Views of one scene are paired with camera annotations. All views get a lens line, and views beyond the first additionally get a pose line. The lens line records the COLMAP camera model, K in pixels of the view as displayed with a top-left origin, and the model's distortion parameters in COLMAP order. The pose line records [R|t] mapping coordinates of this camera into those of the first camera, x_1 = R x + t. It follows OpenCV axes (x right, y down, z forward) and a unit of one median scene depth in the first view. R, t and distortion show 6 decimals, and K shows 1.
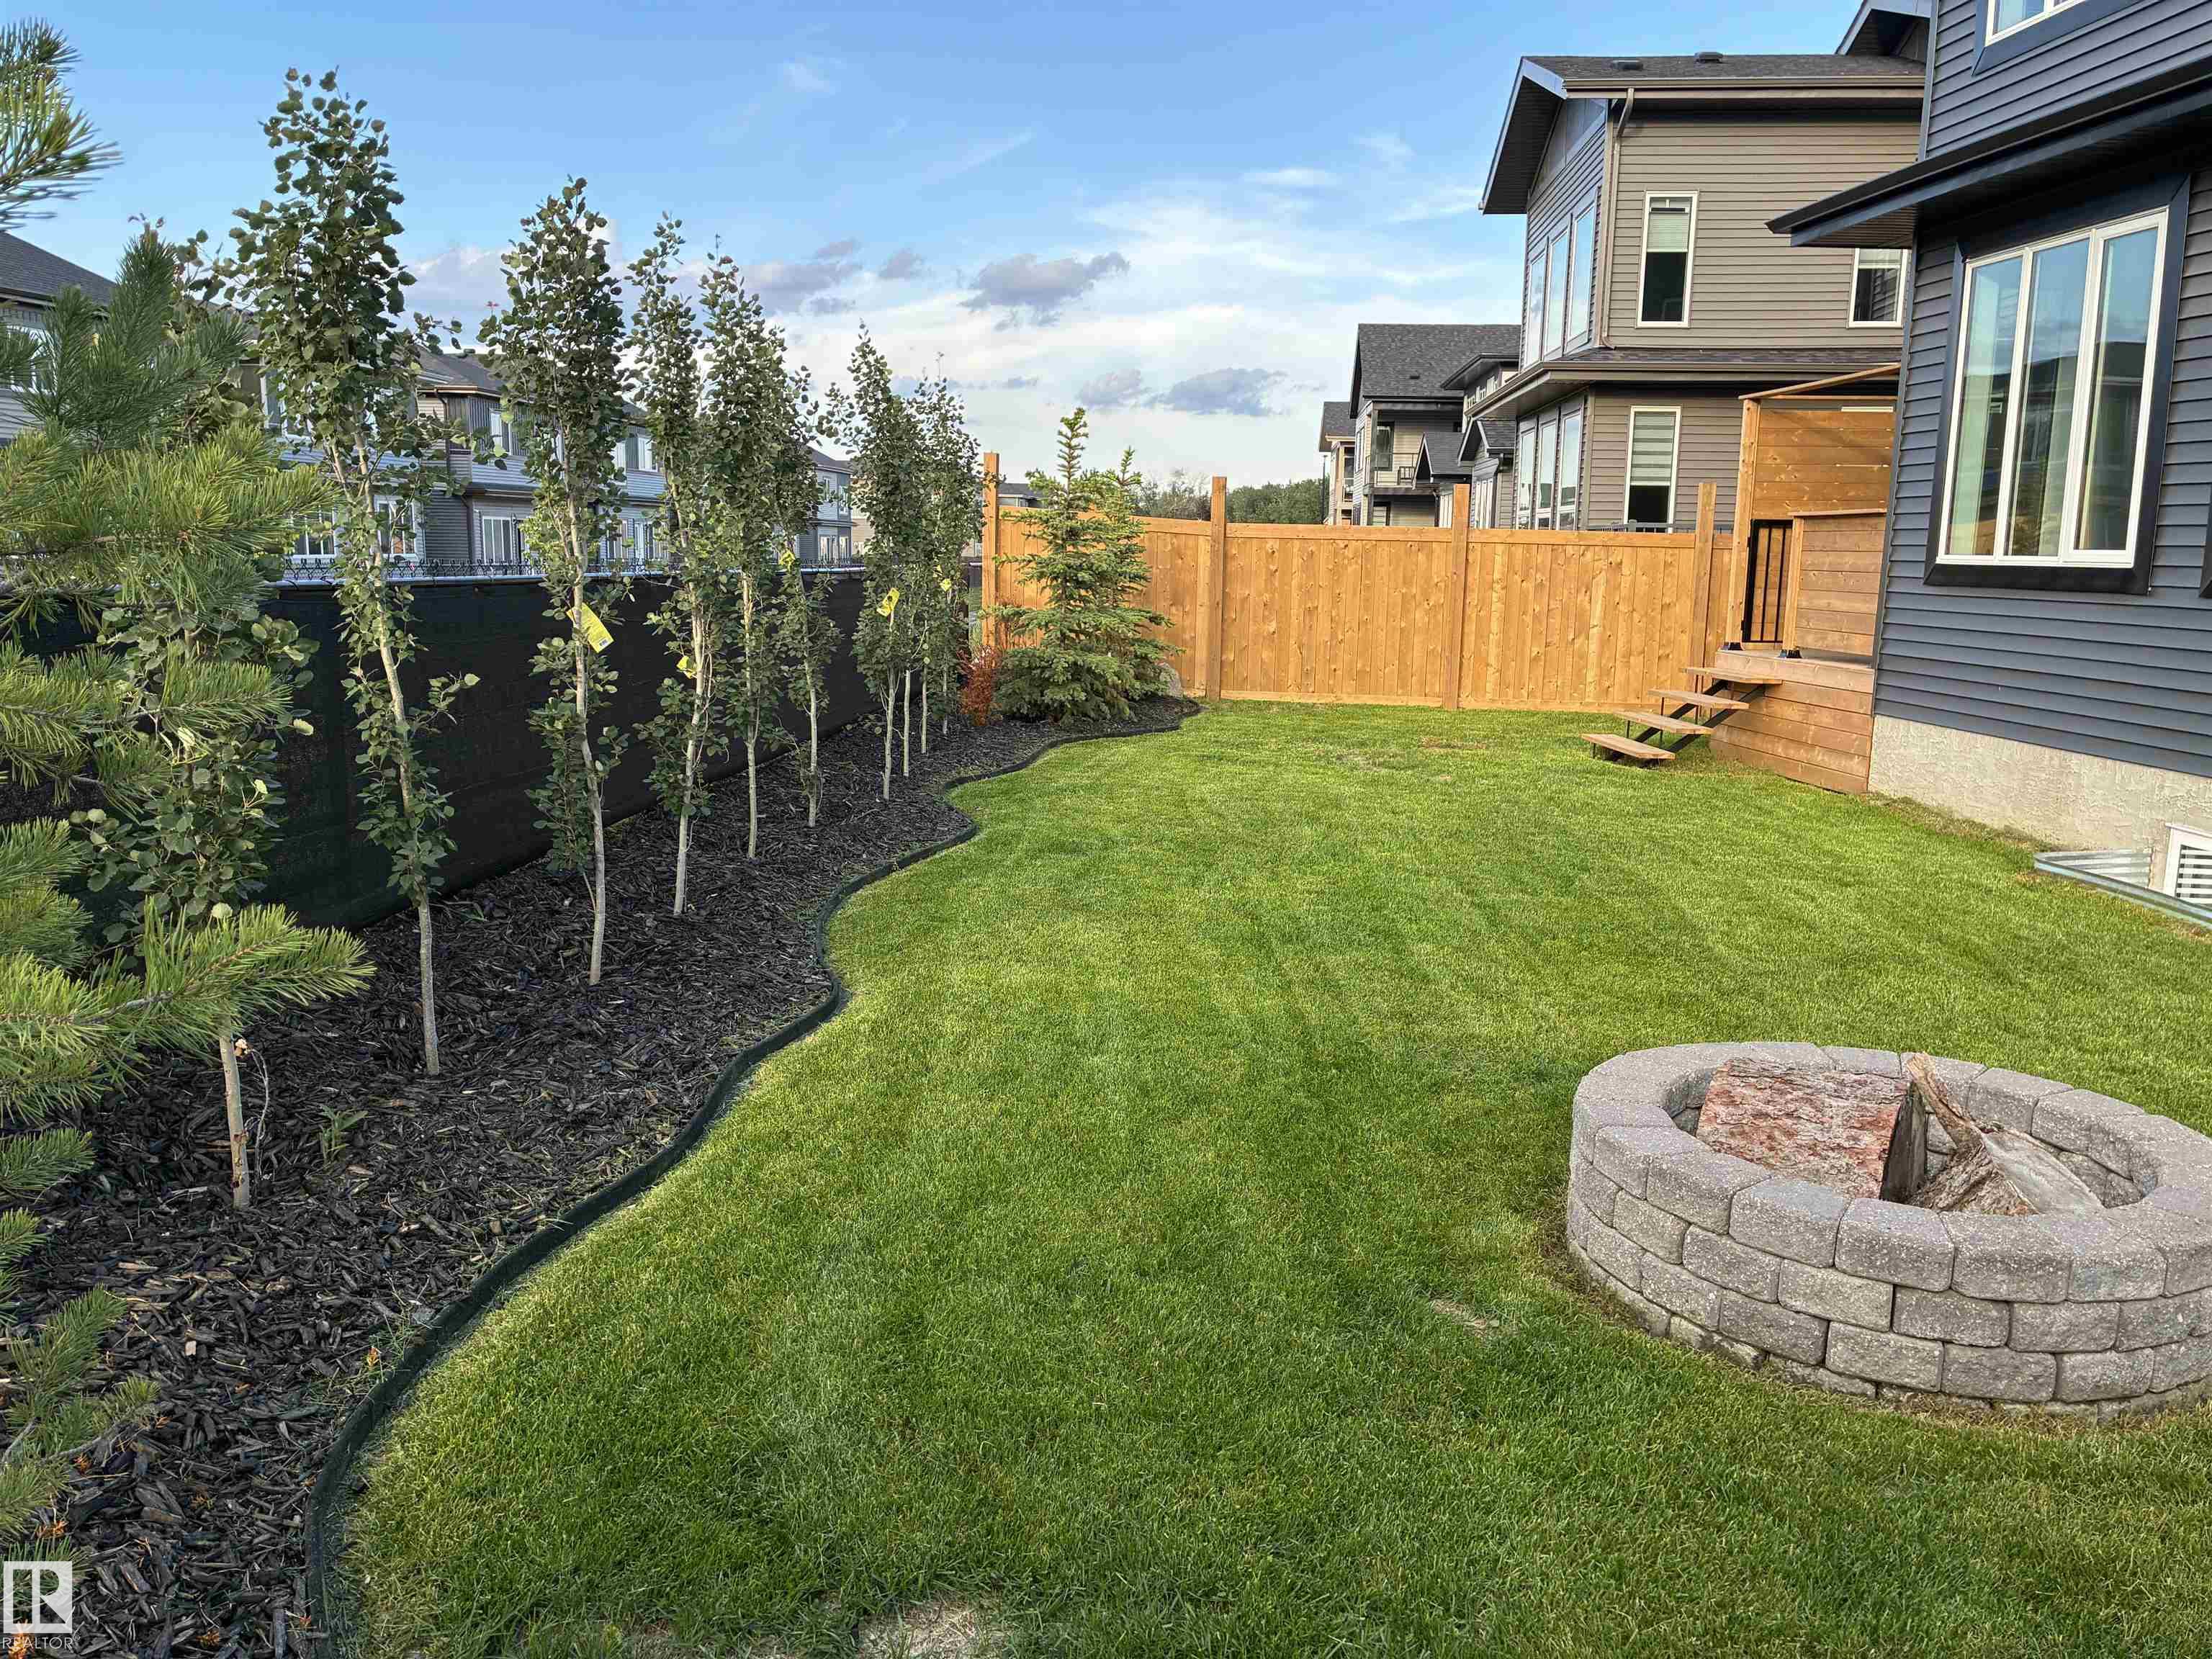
lens RADIAL K [[1684.0, 0, 1121.1], [0, 1684.0, 821.9], [0, 0, 1]] dist [0.060113, -0.071452]
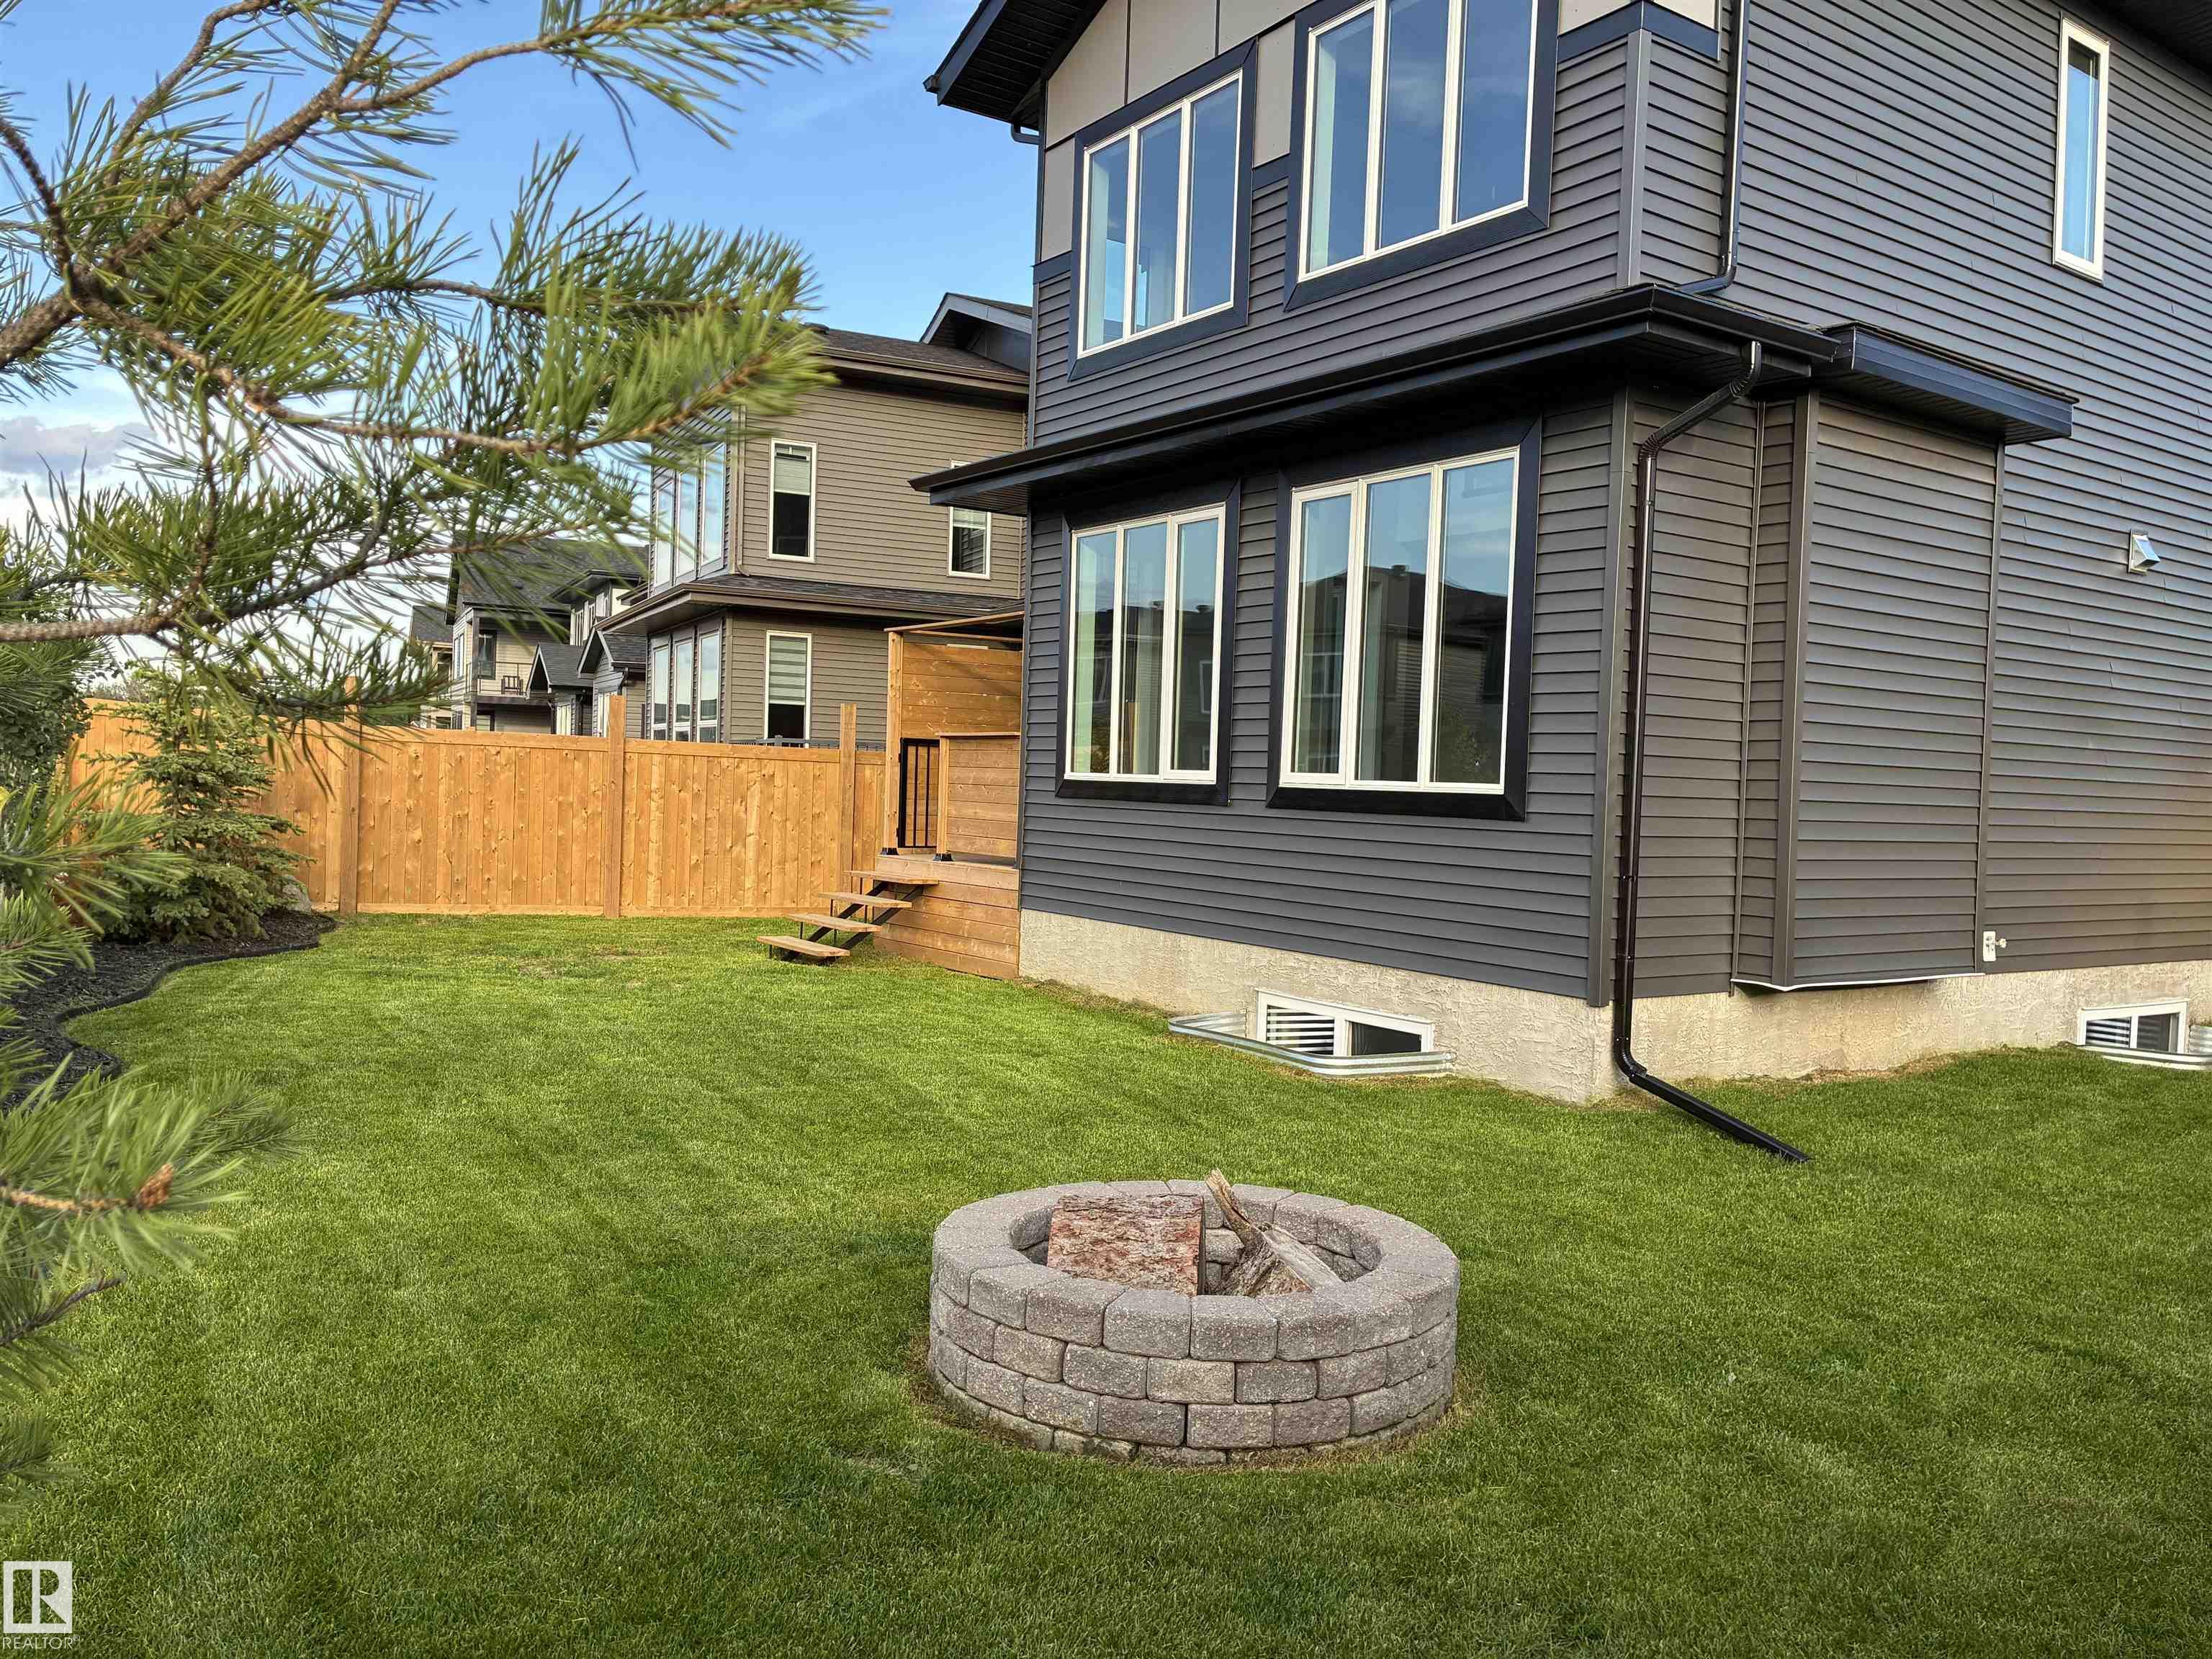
lens RADIAL K [[1684.0, 0, 1121.1], [0, 1684.0, 821.9], [0, 0, 1]] dist [0.060113, -0.071452]
pose [[0.863694, 0.001223, 0.504015, -0.071862], [0.061649, 0.992232, -0.108051, 0.005329], [-0.500232, 0.124395, 0.856909, -0.011840]]
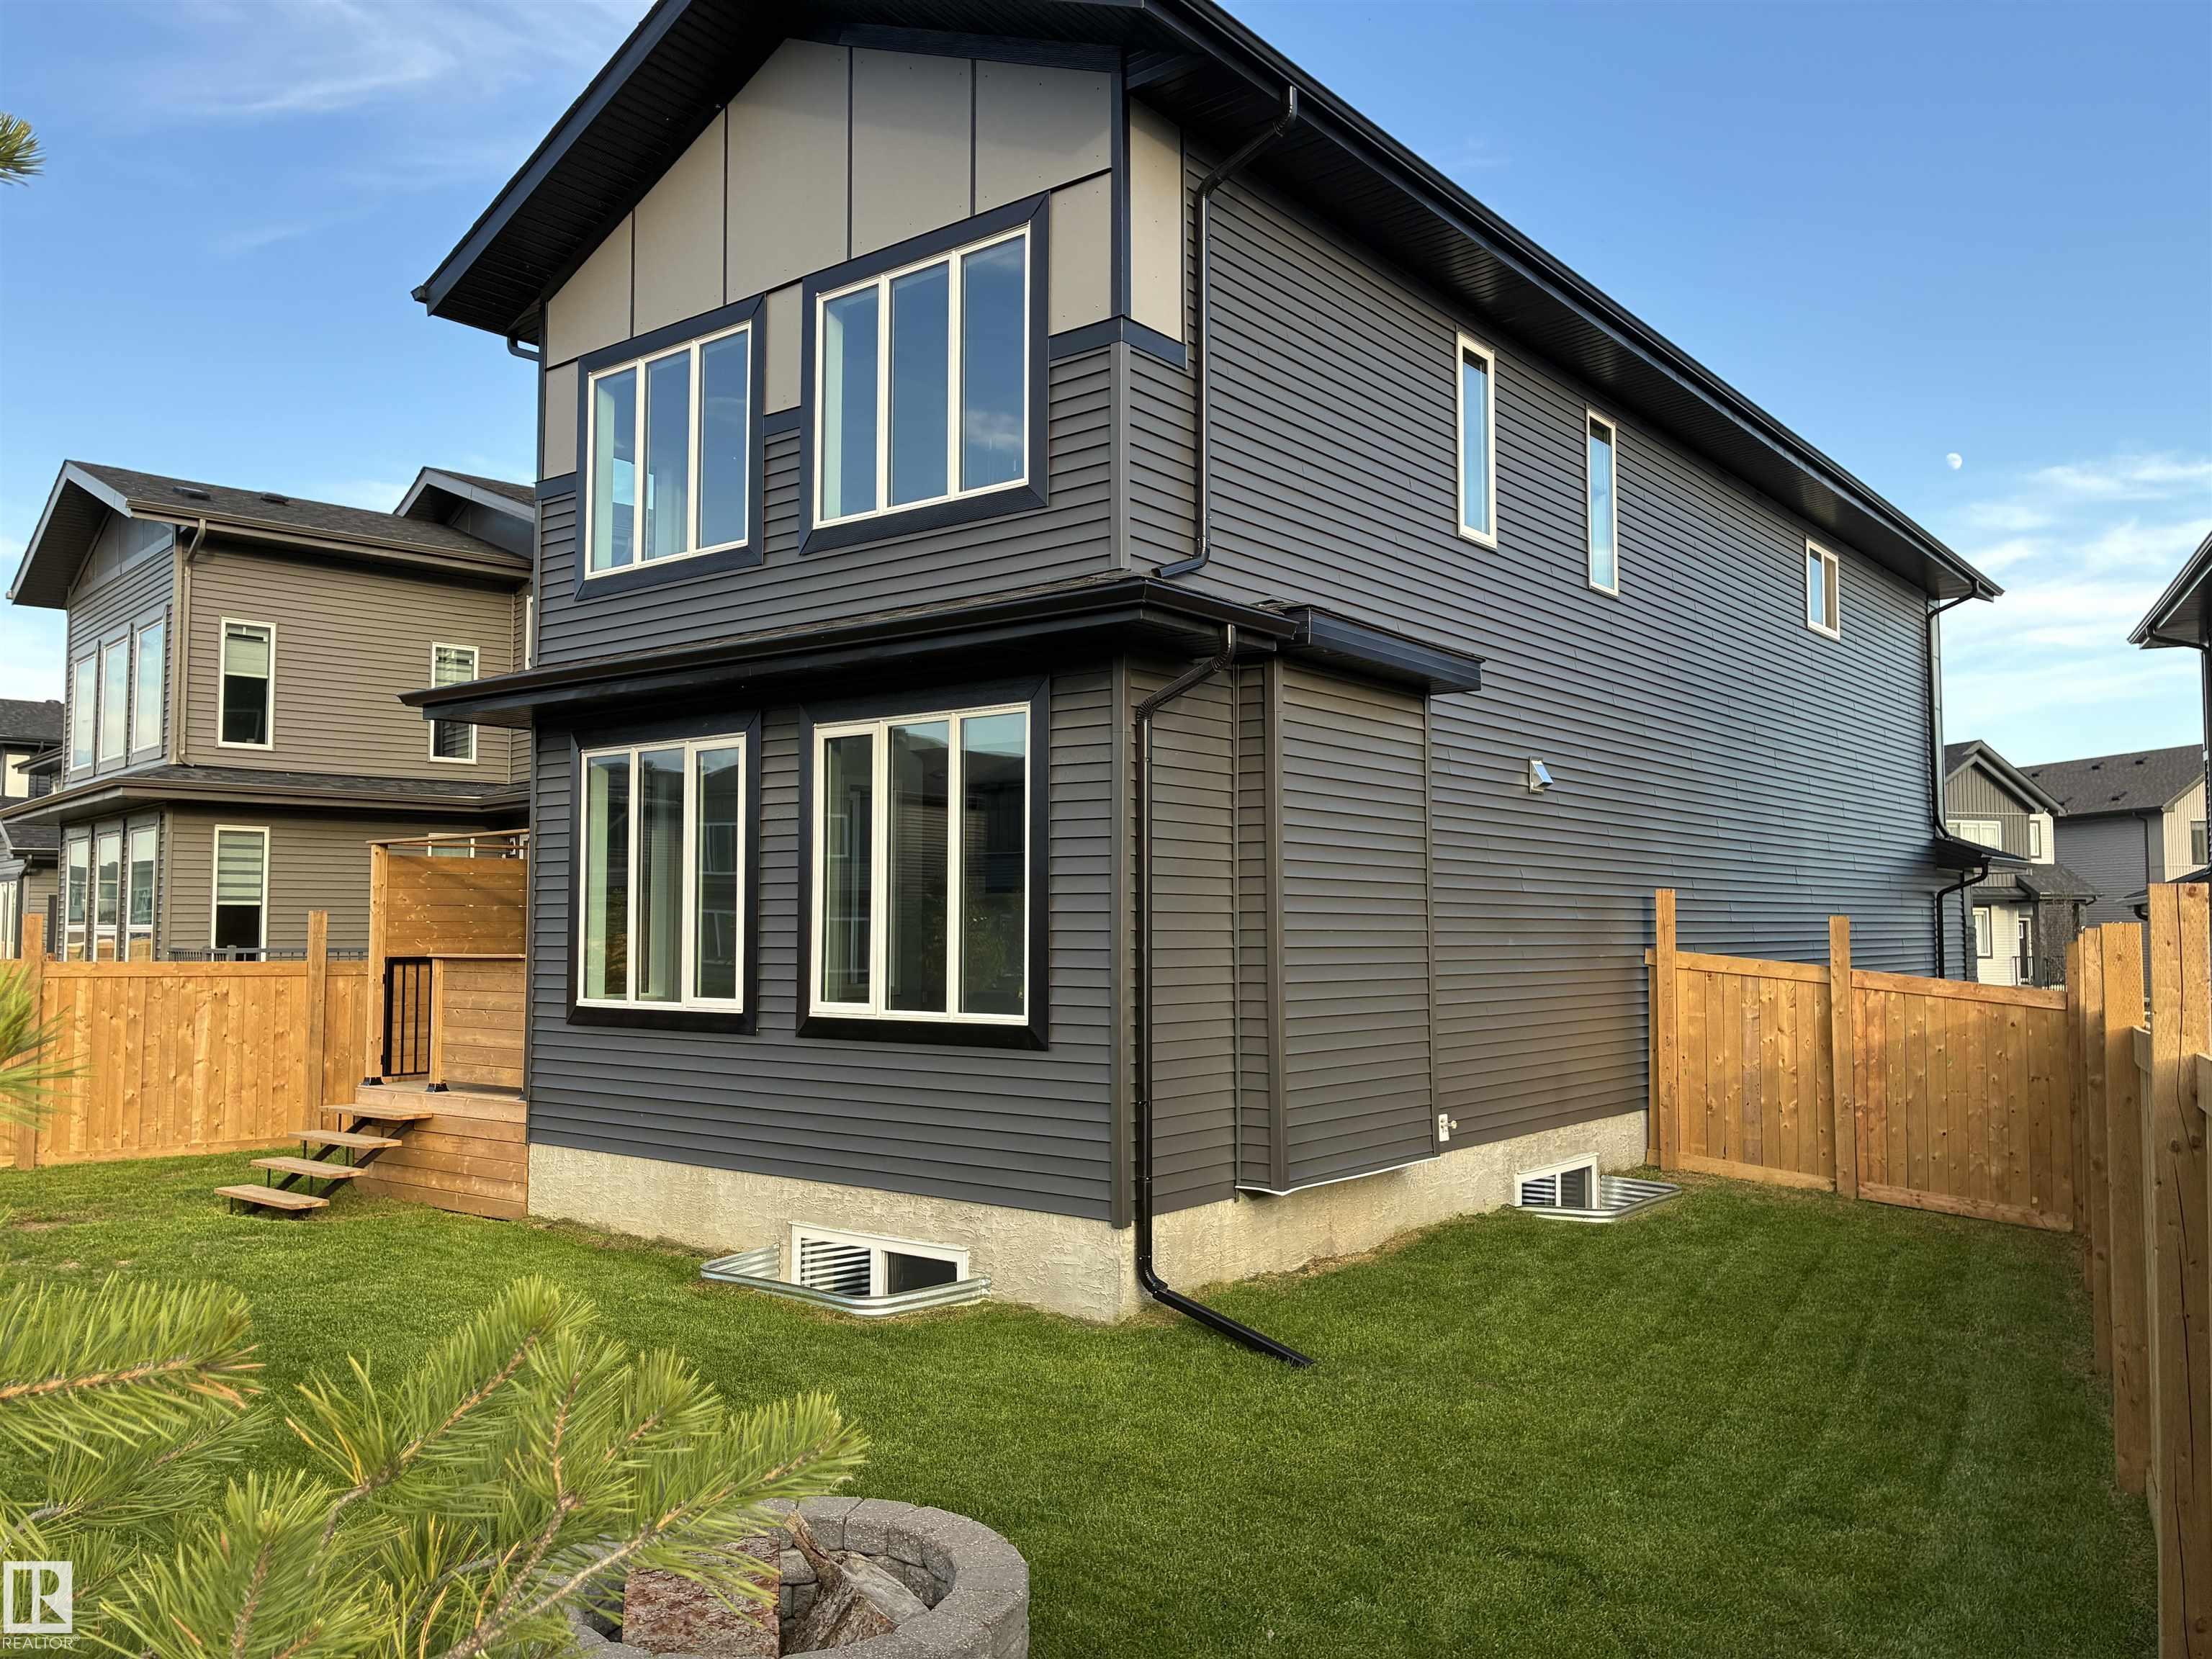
lens RADIAL K [[1691.8, 0, 1124.9], [0, 1691.8, 805.9], [0, 0, 1]] dist [0.016971, -0.003849]
pose [[0.677487, 0.032561, 0.734814, -0.105208], [0.130789, 0.977766, -0.163913, -0.047962], [-0.723813, 0.207154, 0.658165, -0.033323]]
